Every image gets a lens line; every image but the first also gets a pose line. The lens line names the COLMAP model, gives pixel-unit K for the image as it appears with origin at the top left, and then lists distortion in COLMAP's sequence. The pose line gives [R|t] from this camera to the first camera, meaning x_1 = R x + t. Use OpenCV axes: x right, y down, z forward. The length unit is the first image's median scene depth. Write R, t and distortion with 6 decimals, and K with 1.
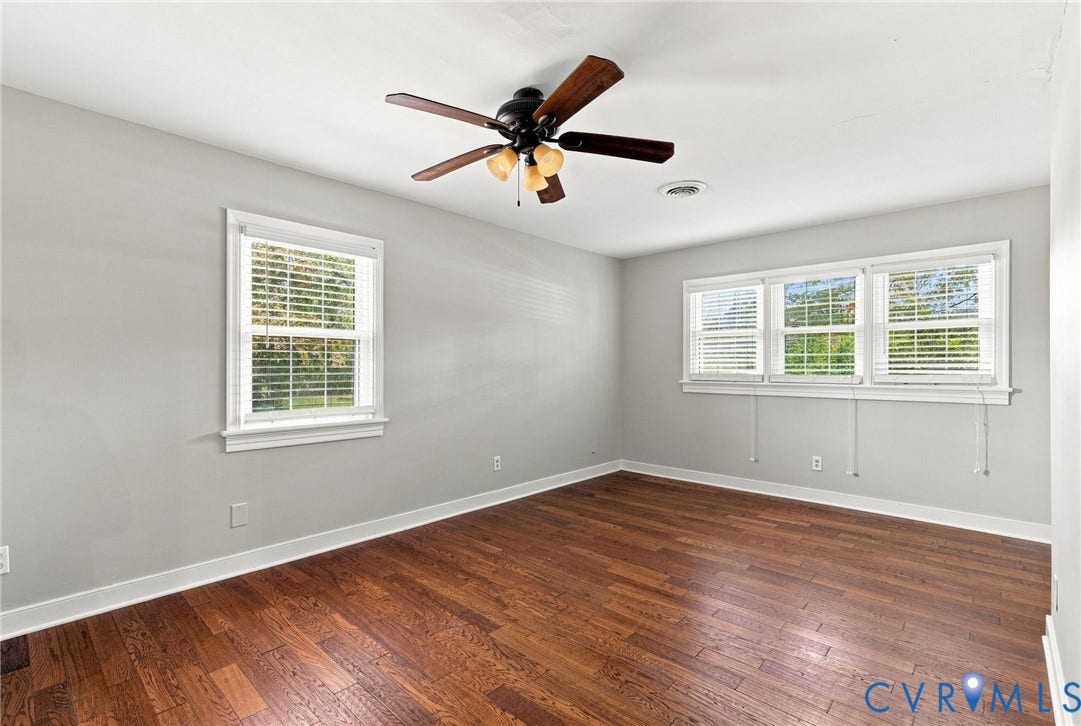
lens RADIAL K [[495.1, 0, 540.5], [0, 495.1, 363.0], [0, 0, 1]] dist [0.000275, -0.000001]
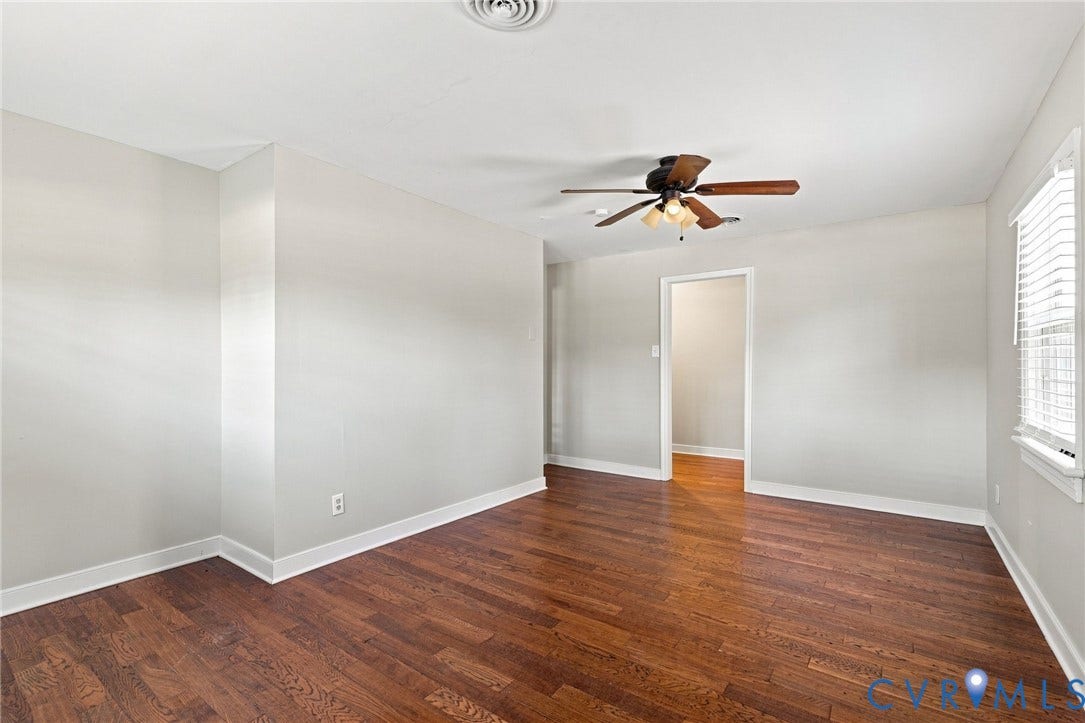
lens RADIAL K [[490.0, 0, 542.9], [0, 490.0, 365.8], [0, 0, 1]] dist [-0.000134, -0.000071]
pose [[-0.993684, -0.001303, -0.112210, 0.380918], [-0.000244, 0.999955, -0.009450, 0.011694], [0.112217, -0.009363, -0.993640, 1.864667]]
